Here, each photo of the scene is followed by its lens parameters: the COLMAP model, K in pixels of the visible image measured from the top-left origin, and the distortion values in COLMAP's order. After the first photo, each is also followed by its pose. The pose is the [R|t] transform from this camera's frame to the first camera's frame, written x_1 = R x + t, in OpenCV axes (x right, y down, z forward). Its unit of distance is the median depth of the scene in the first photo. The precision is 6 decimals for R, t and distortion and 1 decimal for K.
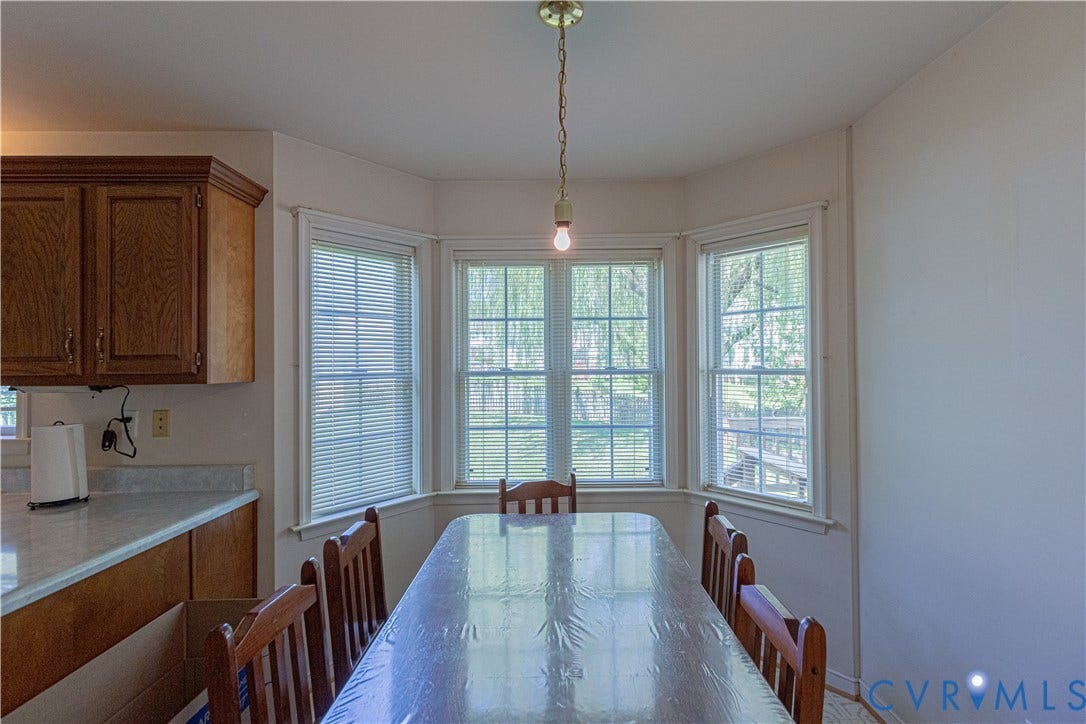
lens RADIAL K [[498.4, 0, 544.4], [0, 498.4, 355.3], [0, 0, 1]] dist [0.001846, 0.000447]
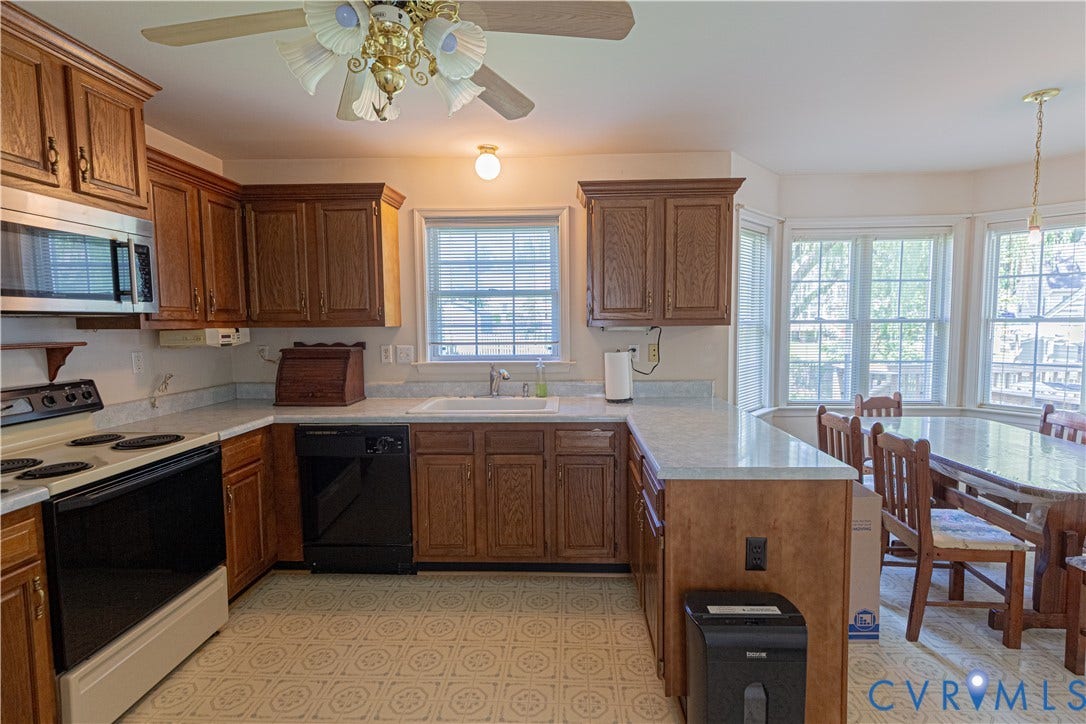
lens RADIAL K [[498.4, 0, 544.4], [0, 498.4, 355.3], [0, 0, 1]] dist [0.001846, 0.000447]
pose [[0.998598, 0.005820, -0.052619, -1.134483], [-0.001039, 0.995901, 0.090443, 0.008298], [0.052930, -0.090261, 0.994511, -0.583099]]
